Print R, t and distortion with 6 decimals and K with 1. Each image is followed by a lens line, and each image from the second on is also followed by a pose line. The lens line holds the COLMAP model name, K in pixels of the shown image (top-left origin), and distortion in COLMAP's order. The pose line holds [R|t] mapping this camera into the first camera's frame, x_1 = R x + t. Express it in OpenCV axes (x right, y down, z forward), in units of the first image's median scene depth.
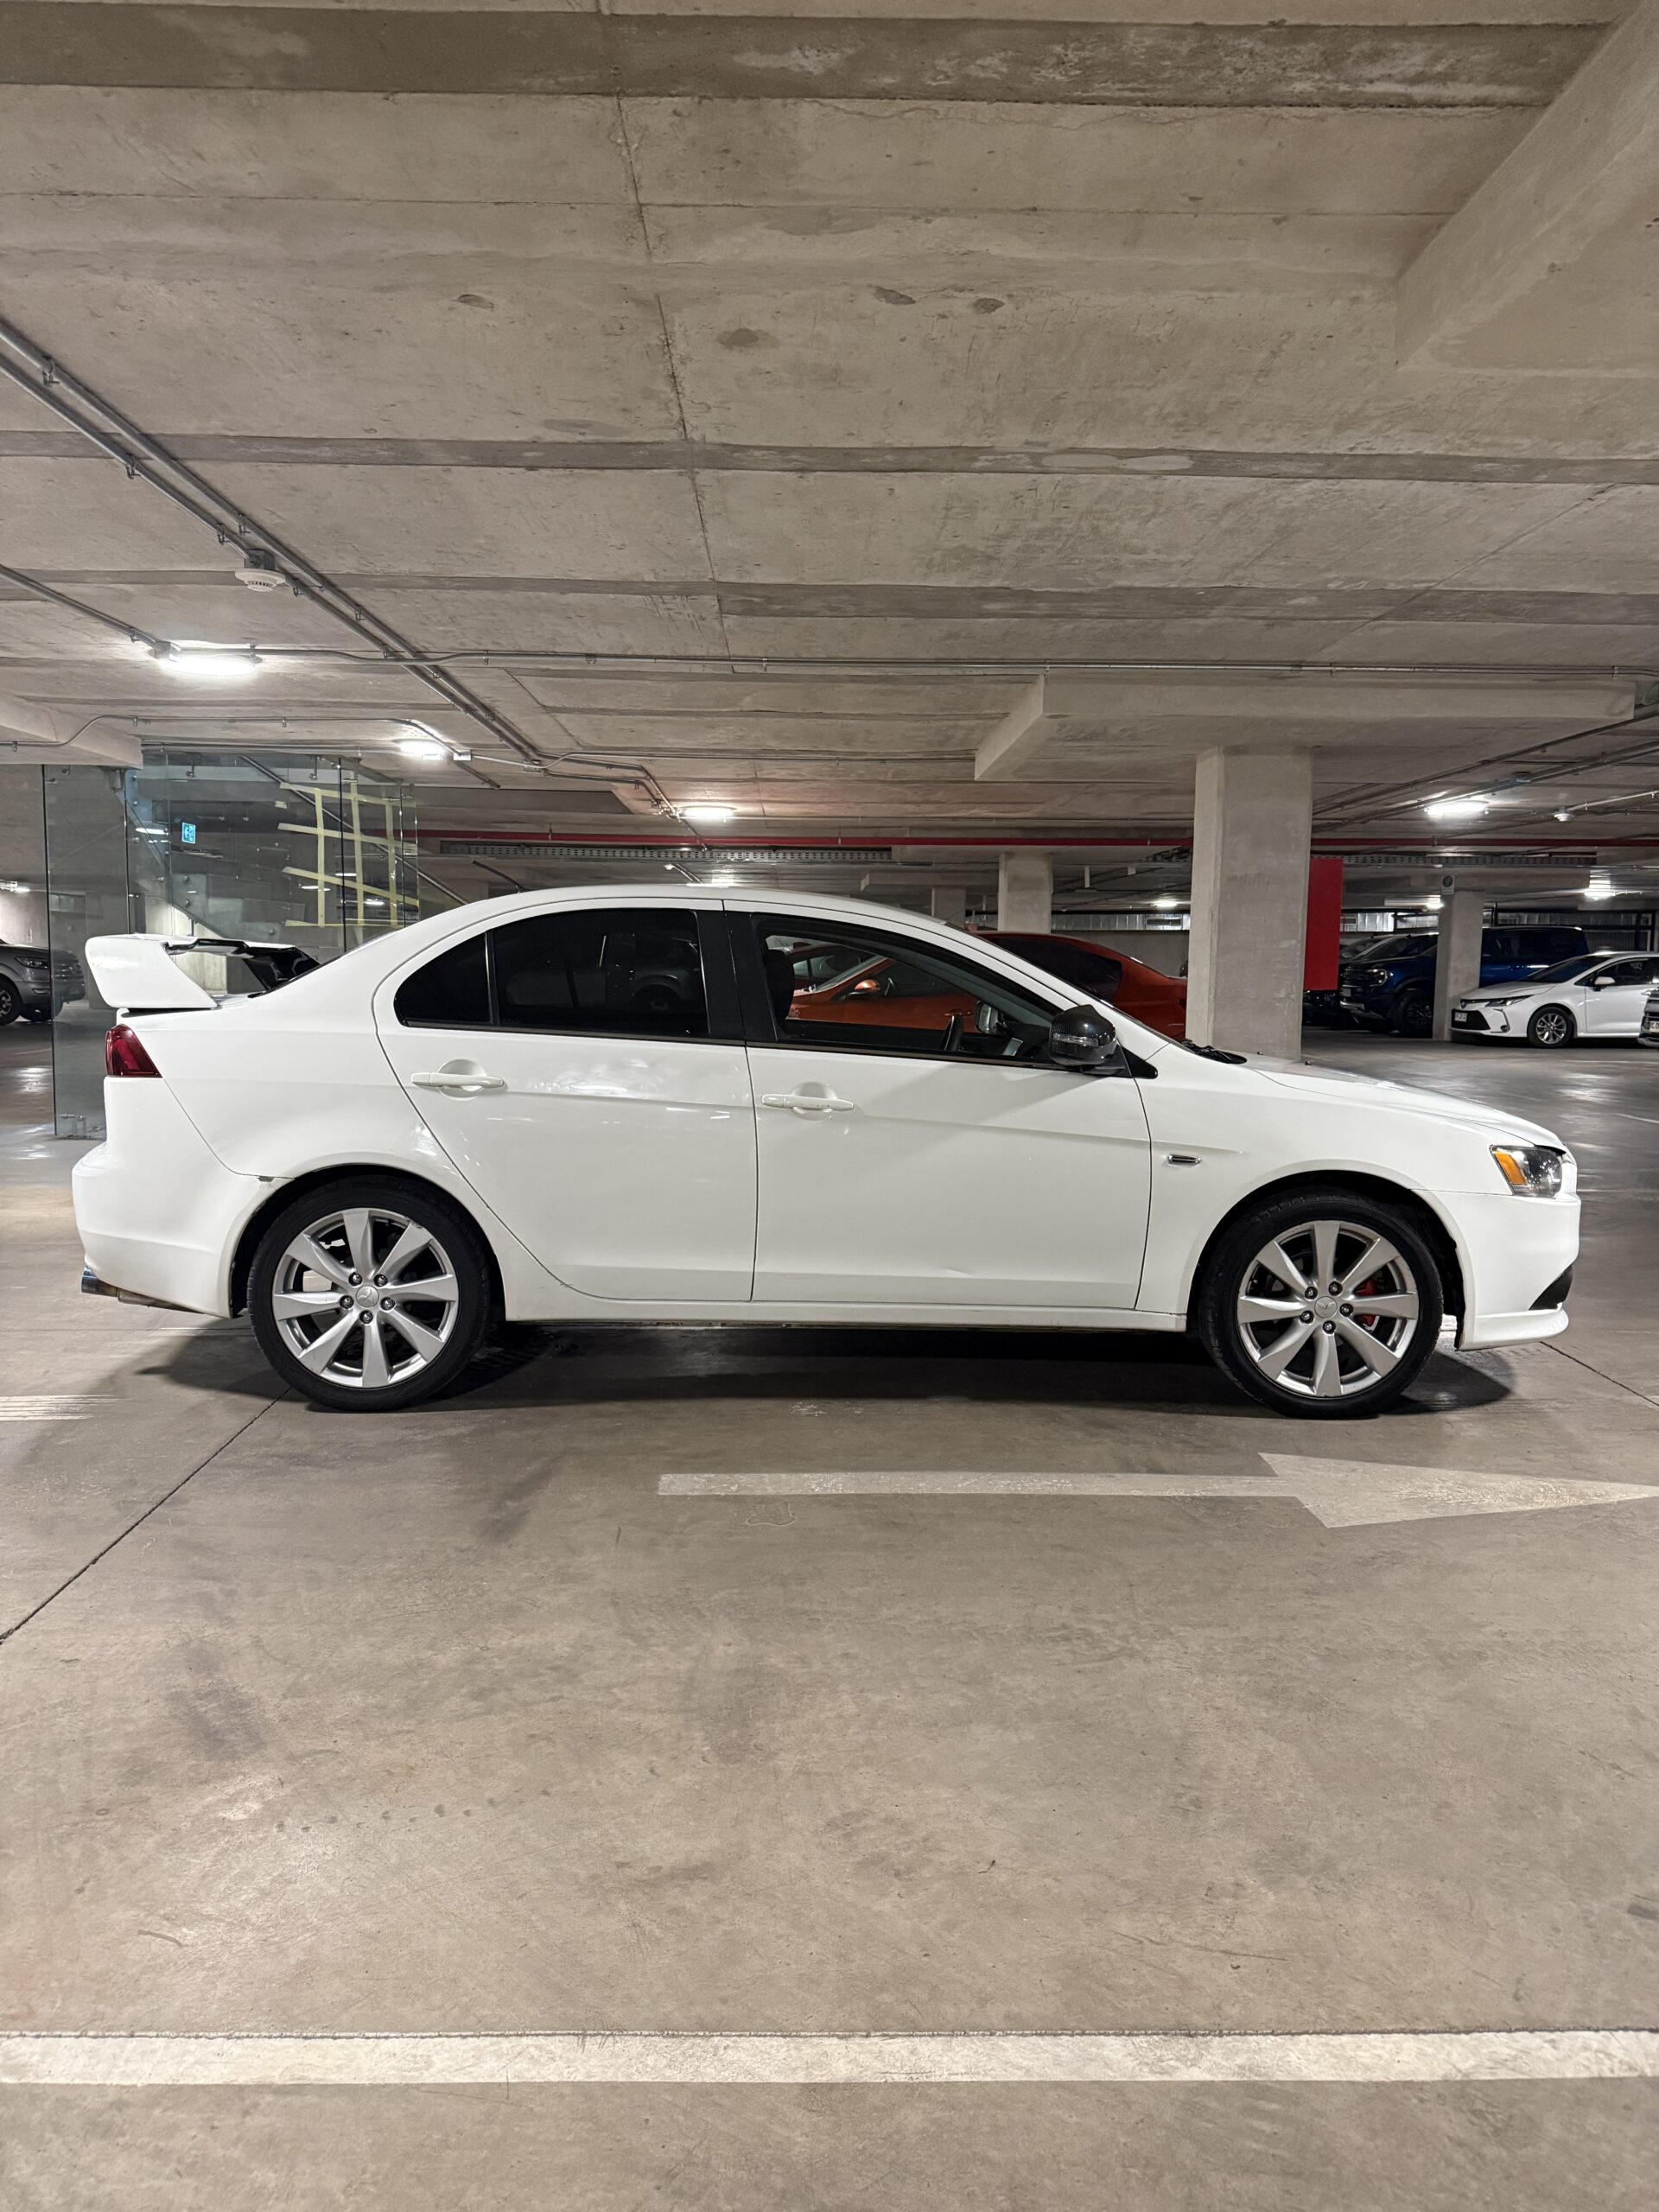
lens RADIAL K [[1550.1, 0, 837.4], [0, 1550.1, 1092.7], [0, 0, 1]] dist [0.012988, -0.005081]
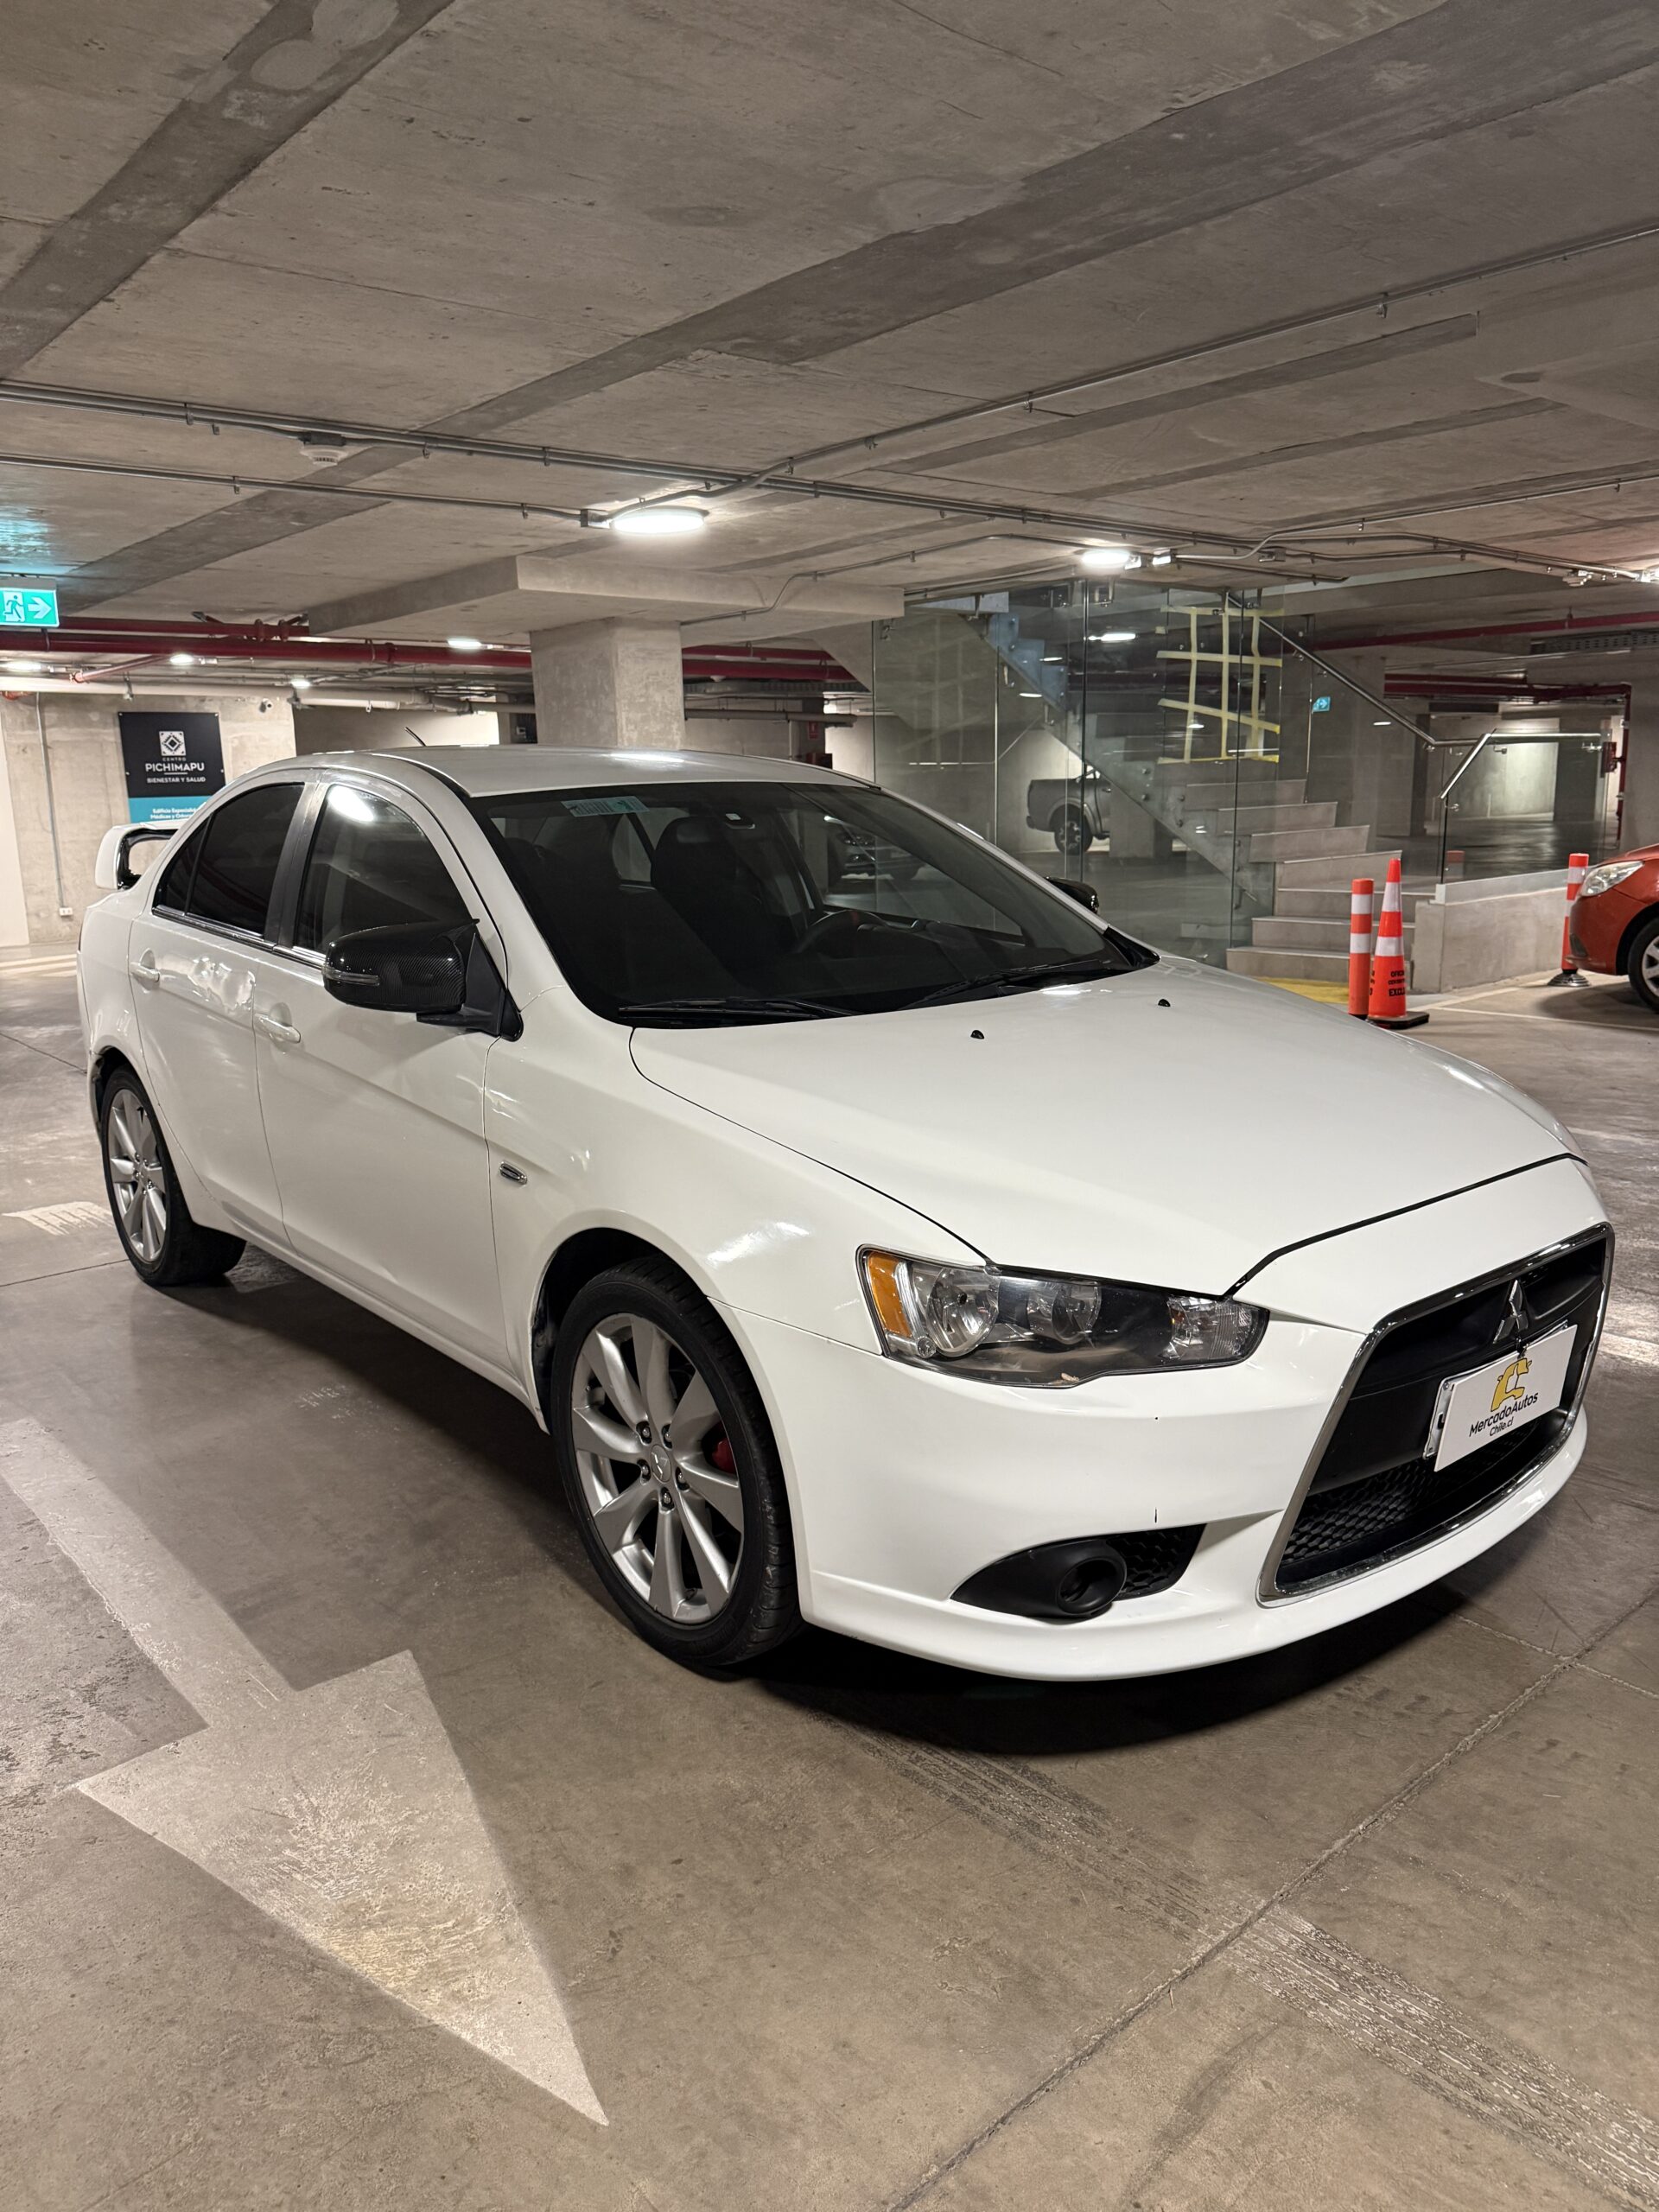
lens RADIAL K [[1575.1, 0, 820.4], [0, 1575.1, 1116.6], [0, 0, 1]] dist [0.044300, -0.050777]
pose [[0.617195, 0.137837, -0.774643, 0.830423], [-0.039083, 0.988691, 0.144785, -0.083757], [0.785839, -0.059085, 0.615602, 0.729003]]
